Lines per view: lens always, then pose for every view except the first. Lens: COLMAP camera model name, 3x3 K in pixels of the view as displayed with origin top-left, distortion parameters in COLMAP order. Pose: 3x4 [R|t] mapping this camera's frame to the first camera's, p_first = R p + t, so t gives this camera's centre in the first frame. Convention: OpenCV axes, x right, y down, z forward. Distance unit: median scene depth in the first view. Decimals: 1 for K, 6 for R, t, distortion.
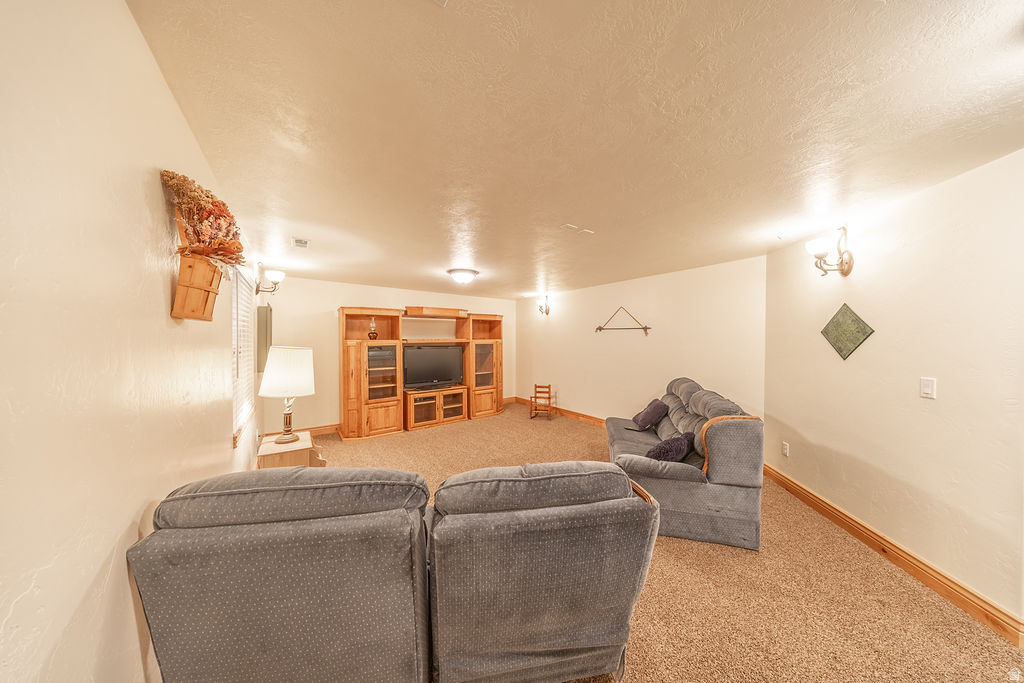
lens RADIAL K [[299.0, 0, 512.0], [0, 299.0, 341.7], [0, 0, 1]] dist [-0.000144, -0.000005]
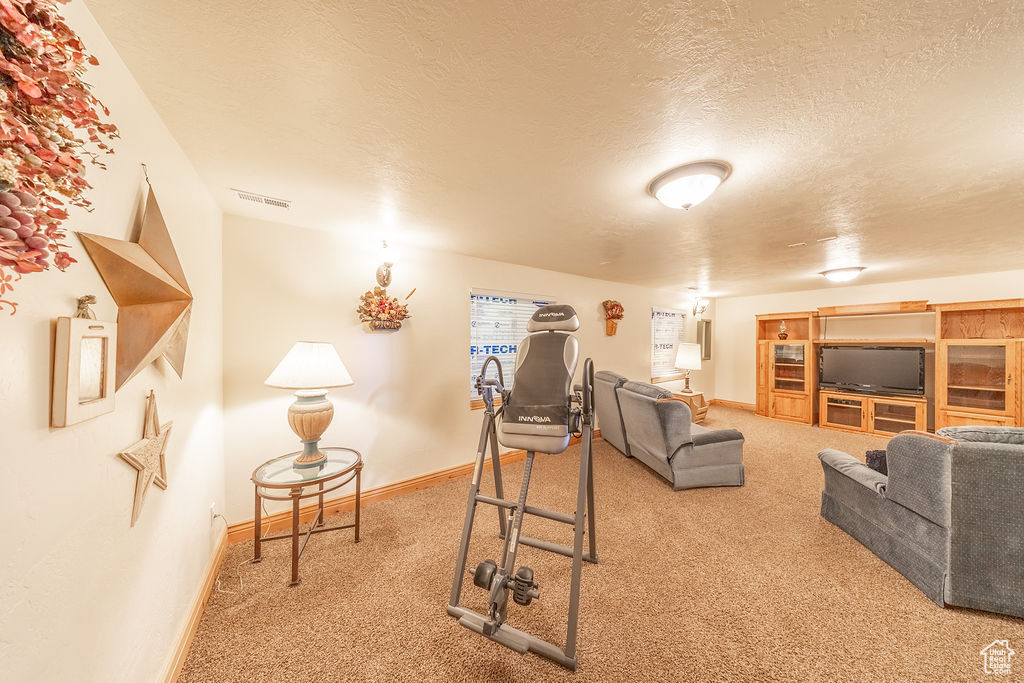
lens RADIAL K [[299.0, 0, 510.8], [0, 299.0, 338.3], [0, 0, 1]] dist [-0.000144, -0.000005]
pose [[-0.066499, -0.005265, -0.997773, 0.781409], [0.003693, 0.999978, -0.005523, -0.009615], [0.997780, -0.004052, -0.066478, -0.000149]]
